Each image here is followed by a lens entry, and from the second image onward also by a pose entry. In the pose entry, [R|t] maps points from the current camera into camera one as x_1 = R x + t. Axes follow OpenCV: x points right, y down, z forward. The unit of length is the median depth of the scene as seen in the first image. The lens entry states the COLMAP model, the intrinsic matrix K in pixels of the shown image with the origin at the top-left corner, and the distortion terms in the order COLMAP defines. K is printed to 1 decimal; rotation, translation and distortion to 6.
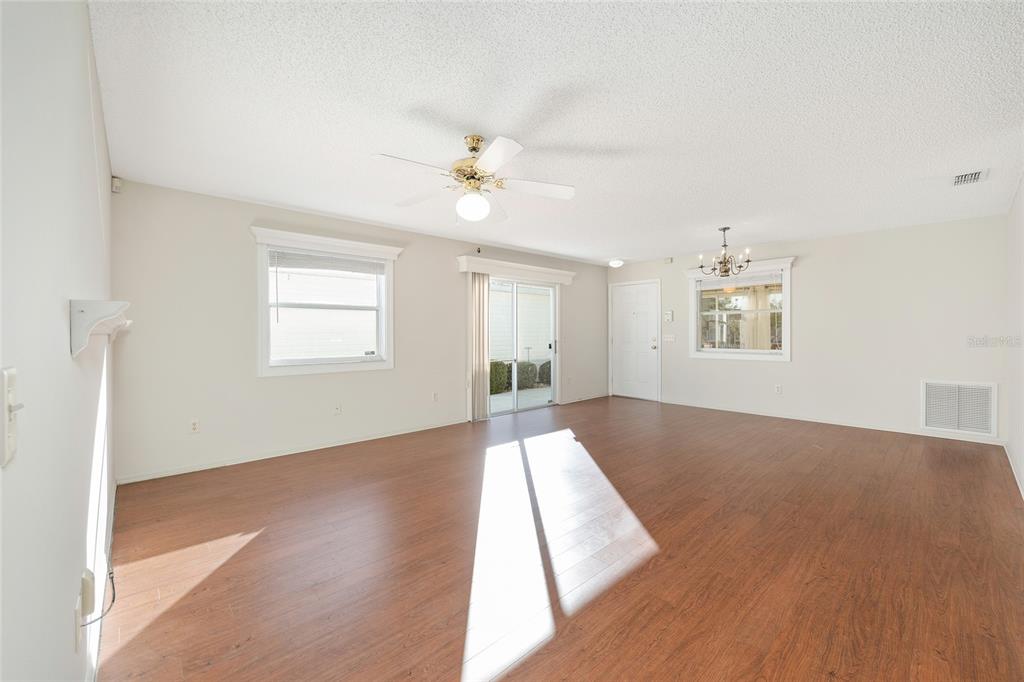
lens RADIAL K [[410.6, 0, 514.0], [0, 410.6, 336.5], [0, 0, 1]] dist [-0.000242, 0.001240]
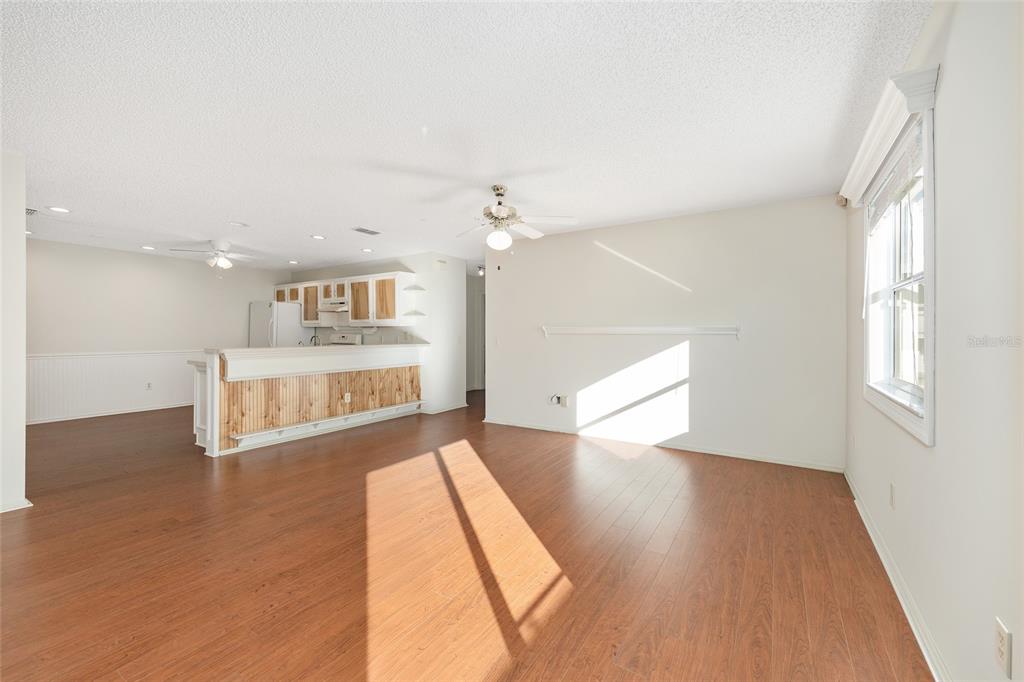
lens RADIAL K [[410.6, 0, 510.6], [0, 410.6, 336.3], [0, 0, 1]] dist [-0.000242, 0.001240]
pose [[-0.970928, 0.000947, -0.239370, 0.090844], [-0.002653, 0.999888, 0.014719, -0.011396], [0.239357, 0.014926, -0.970817, 1.148923]]
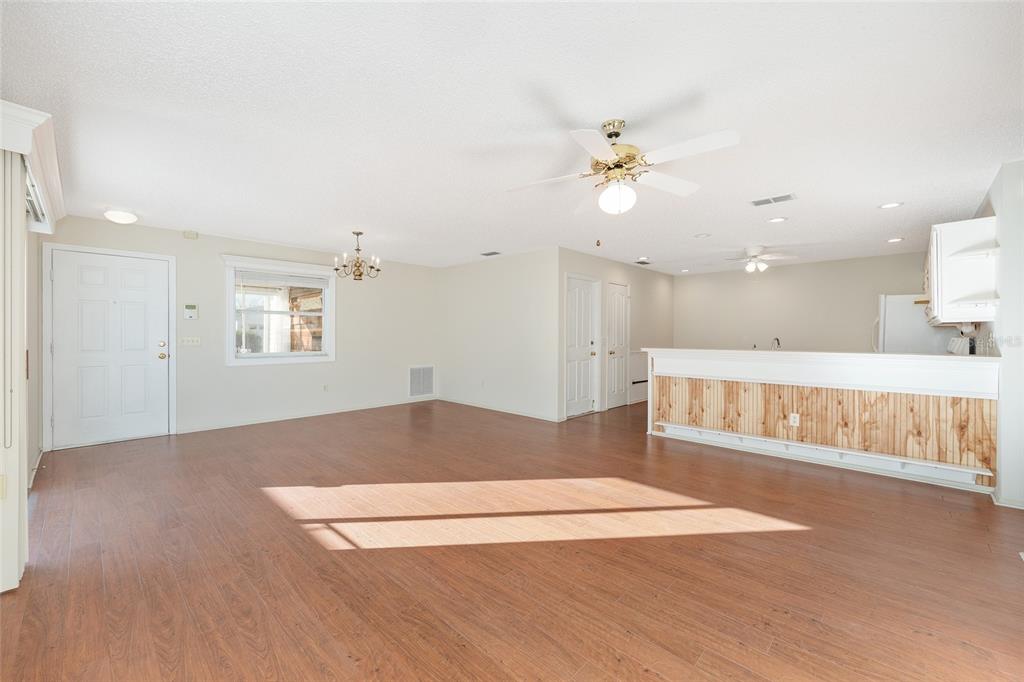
lens RADIAL K [[410.6, 0, 513.8], [0, 410.6, 338.2], [0, 0, 1]] dist [-0.000242, 0.001240]
pose [[-0.056397, -0.005897, 0.998391, -0.501812], [0.006641, 0.999958, 0.006282, -0.005419], [-0.998386, 0.006985, -0.056356, 0.639981]]
